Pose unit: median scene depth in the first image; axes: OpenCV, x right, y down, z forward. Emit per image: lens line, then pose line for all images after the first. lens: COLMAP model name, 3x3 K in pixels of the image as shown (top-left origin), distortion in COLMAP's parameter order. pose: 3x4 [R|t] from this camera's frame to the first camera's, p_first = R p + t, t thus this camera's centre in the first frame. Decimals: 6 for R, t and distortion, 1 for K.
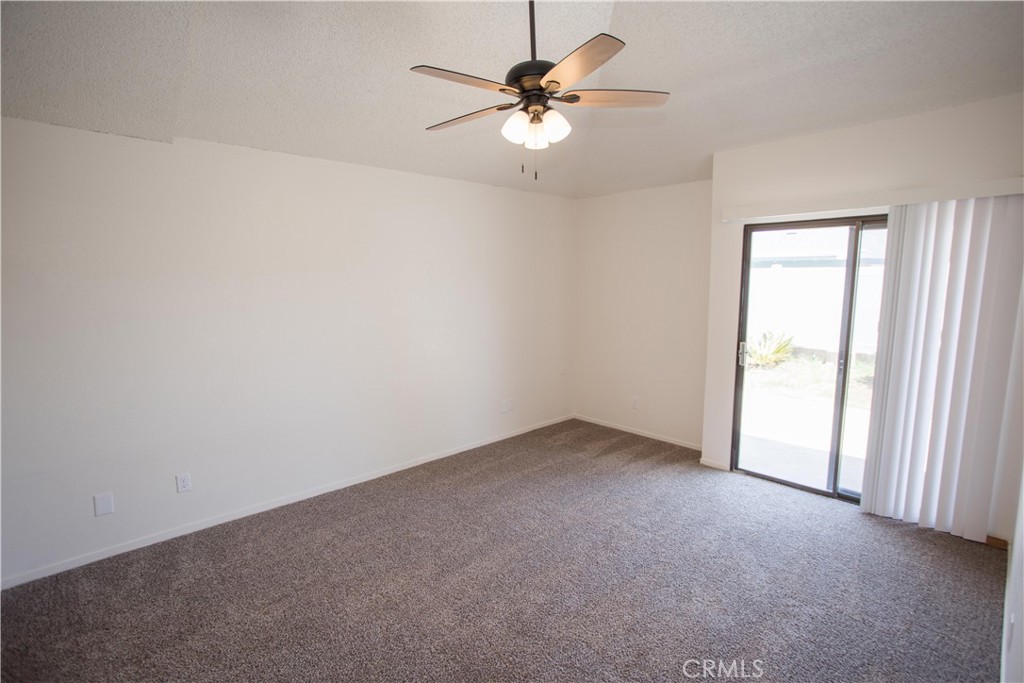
lens RADIAL K [[490.0, 0, 514.7], [0, 490.0, 344.3], [0, 0, 1]] dist [-0.061164, 0.035114]
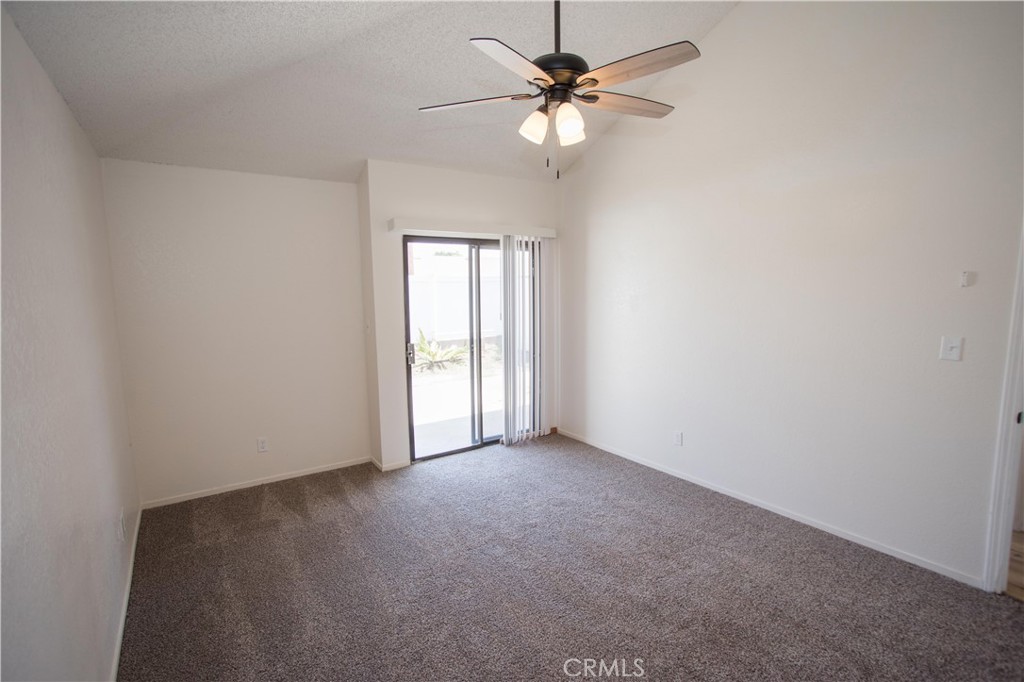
lens RADIAL K [[490.0, 0, 514.7], [0, 490.0, 343.8], [0, 0, 1]] dist [-0.061164, 0.035114]
pose [[0.144730, -0.120939, 0.982052, -0.588565], [0.140797, 0.984920, 0.100542, -0.082655], [-0.979403, 0.123719, 0.159575, 0.614672]]
